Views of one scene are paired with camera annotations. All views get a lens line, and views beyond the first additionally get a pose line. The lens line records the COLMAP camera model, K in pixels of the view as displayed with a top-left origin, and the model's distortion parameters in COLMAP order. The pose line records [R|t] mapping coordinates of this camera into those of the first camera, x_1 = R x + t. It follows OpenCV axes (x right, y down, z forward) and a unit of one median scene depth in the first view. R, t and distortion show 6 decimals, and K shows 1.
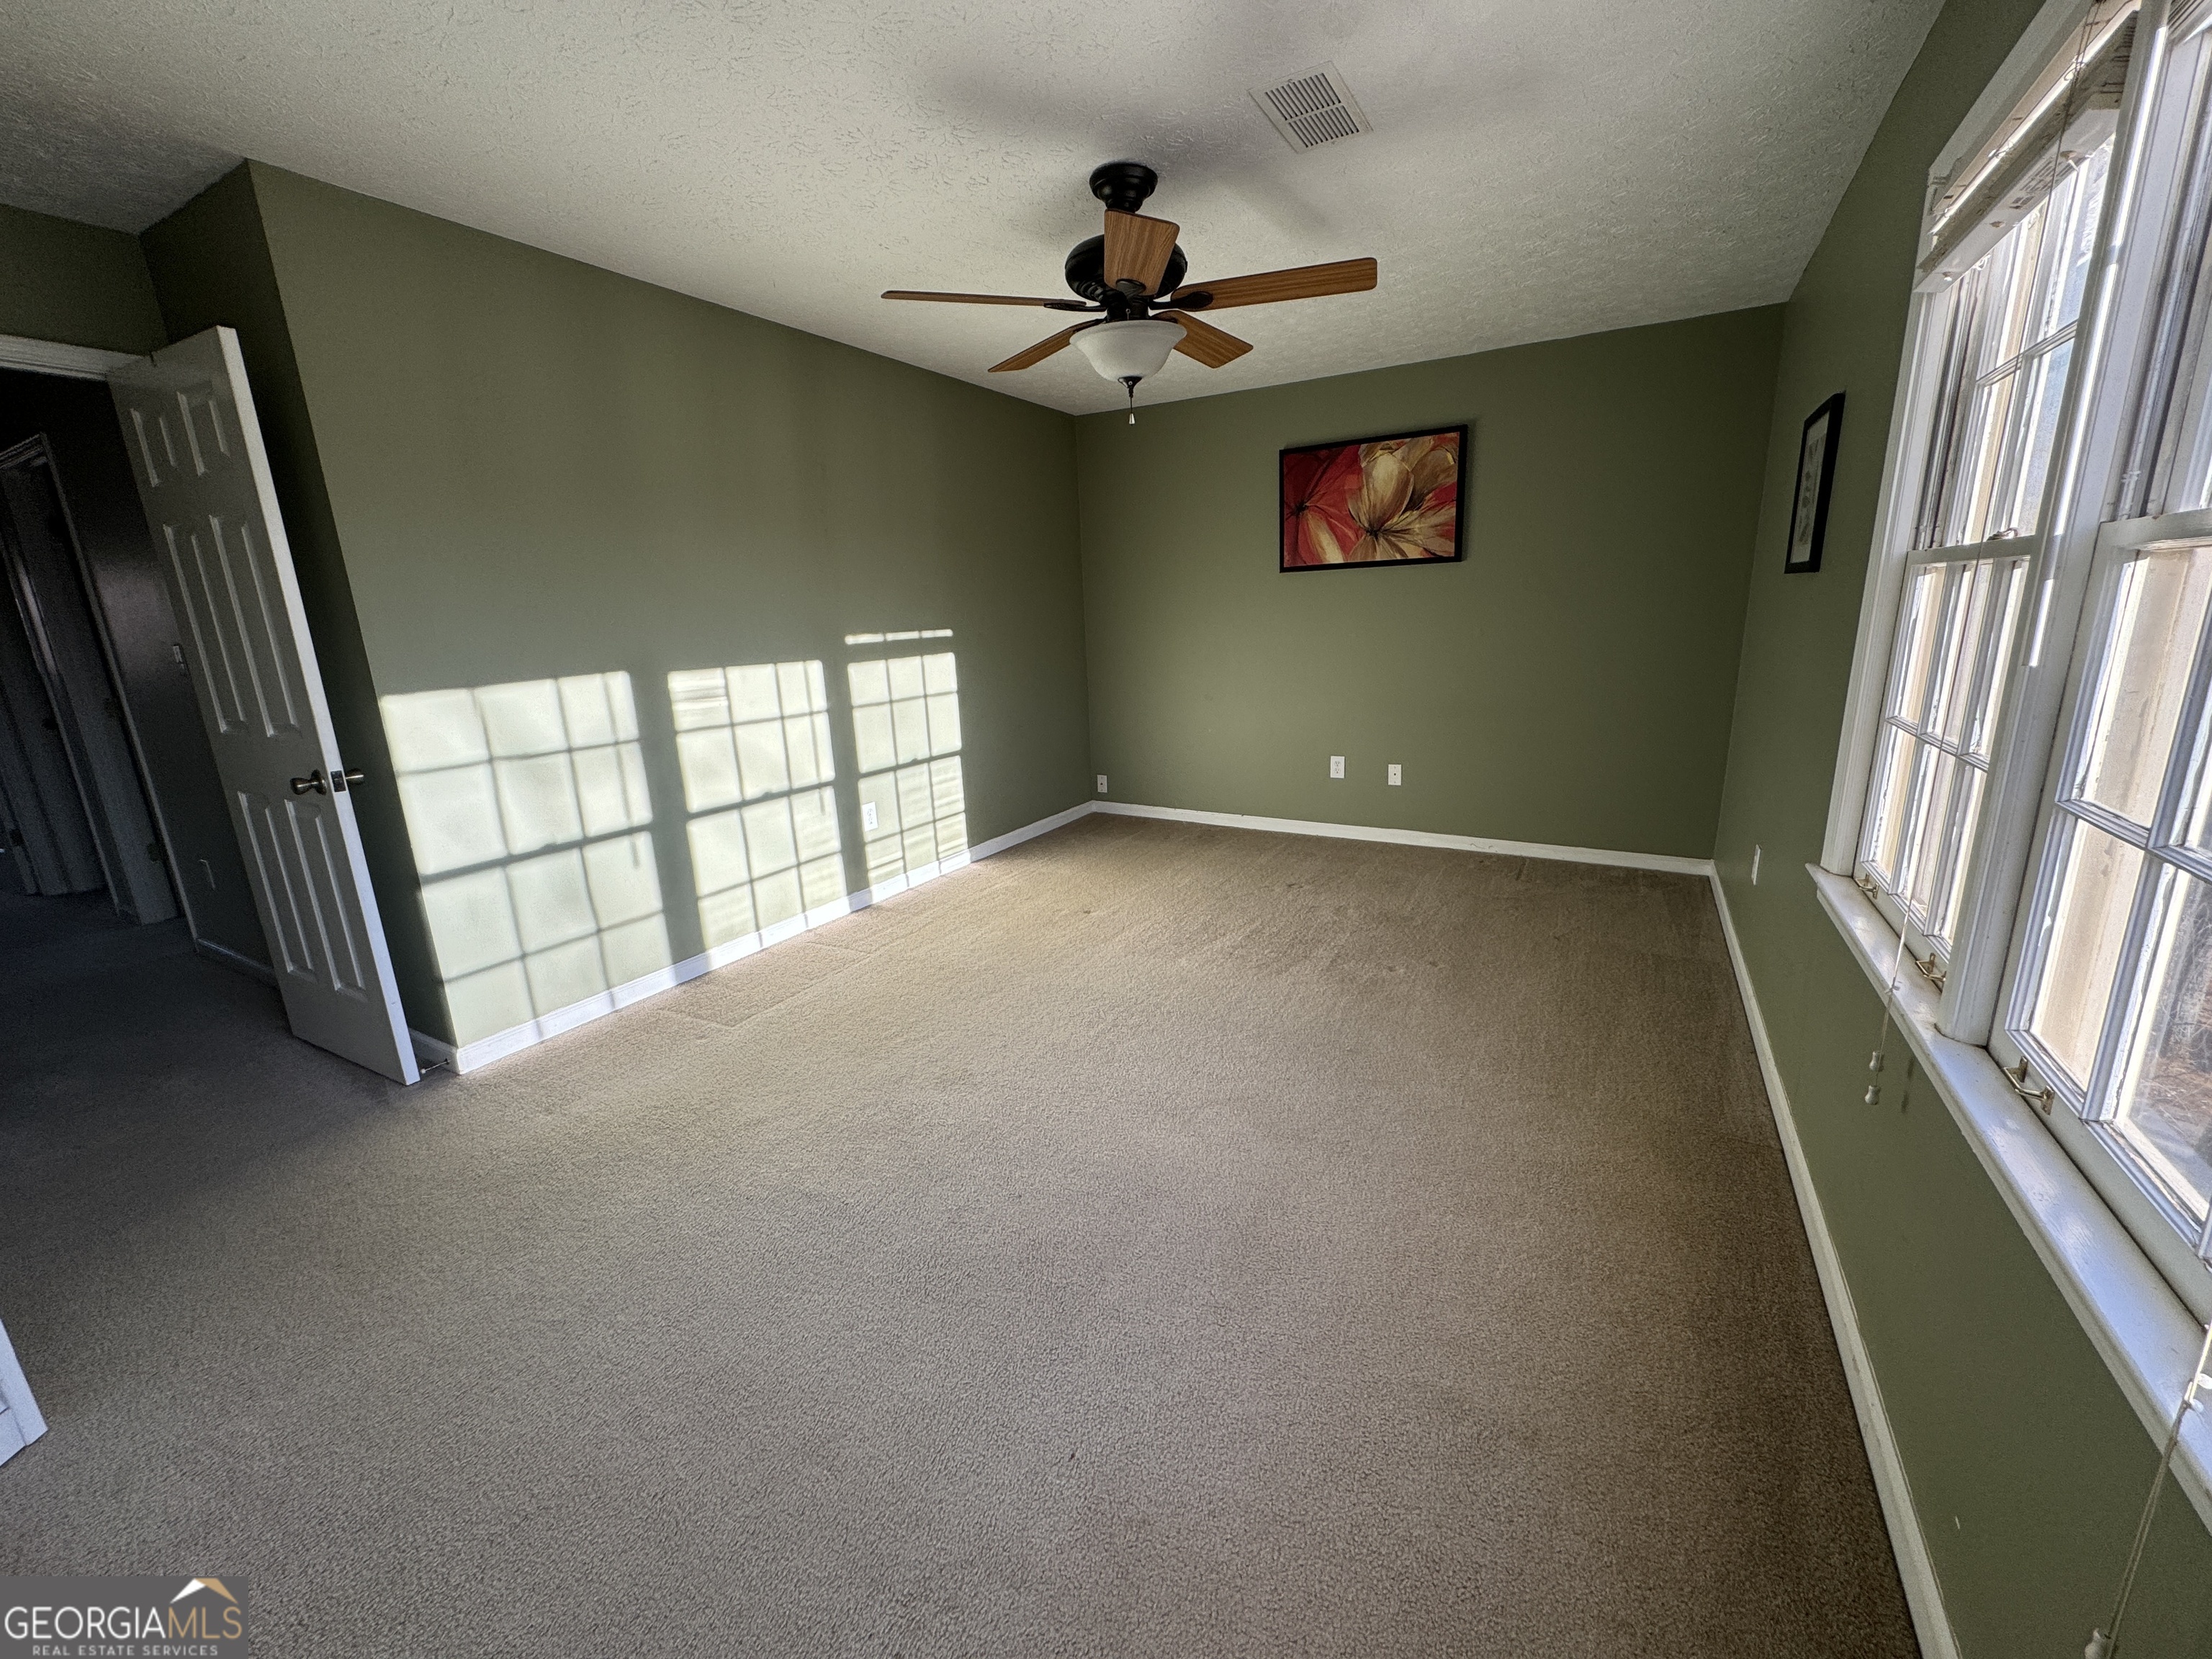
lens RADIAL K [[881.5, 0, 1114.5], [0, 881.5, 825.1], [0, 0, 1]] dist [-0.002241, 0.001561]
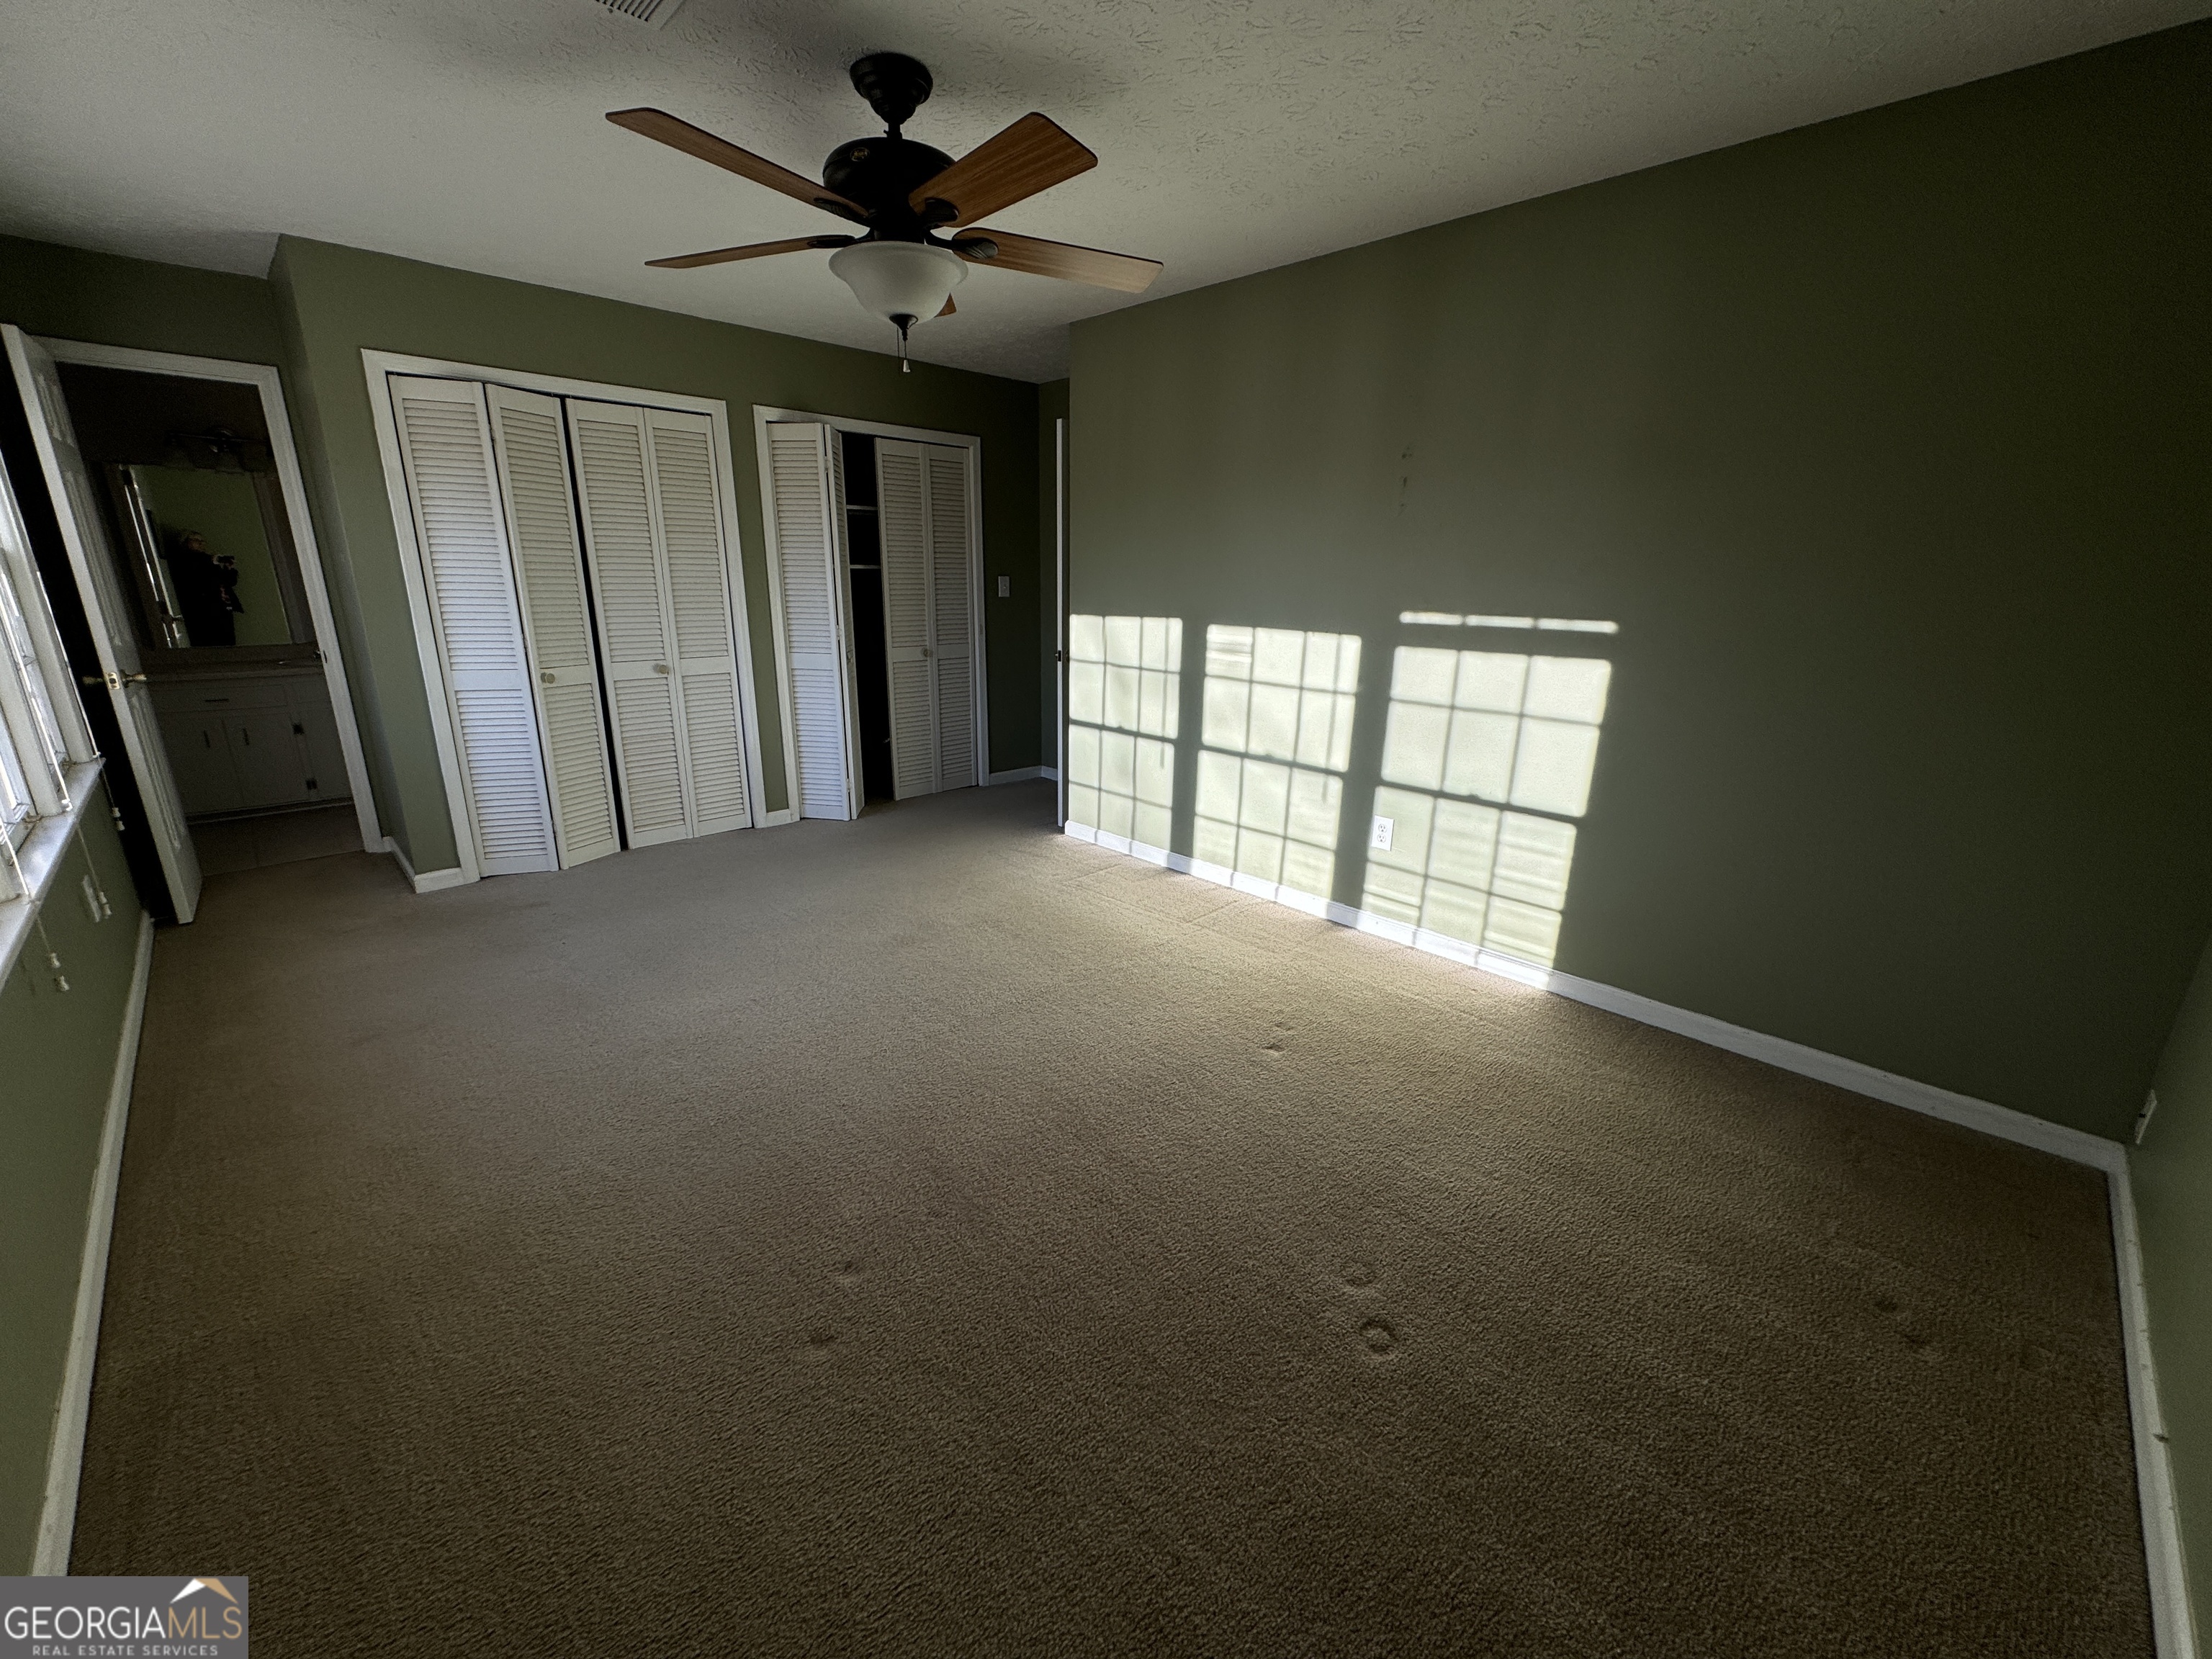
lens RADIAL K [[881.5, 0, 1113.0], [0, 881.5, 849.7], [0, 0, 1]] dist [-0.002241, 0.001561]
pose [[-0.279321, 0.304406, -0.910668, 0.609596], [-0.248581, 0.893159, 0.374799, -0.269127], [0.927463, 0.331064, -0.173809, 1.009275]]
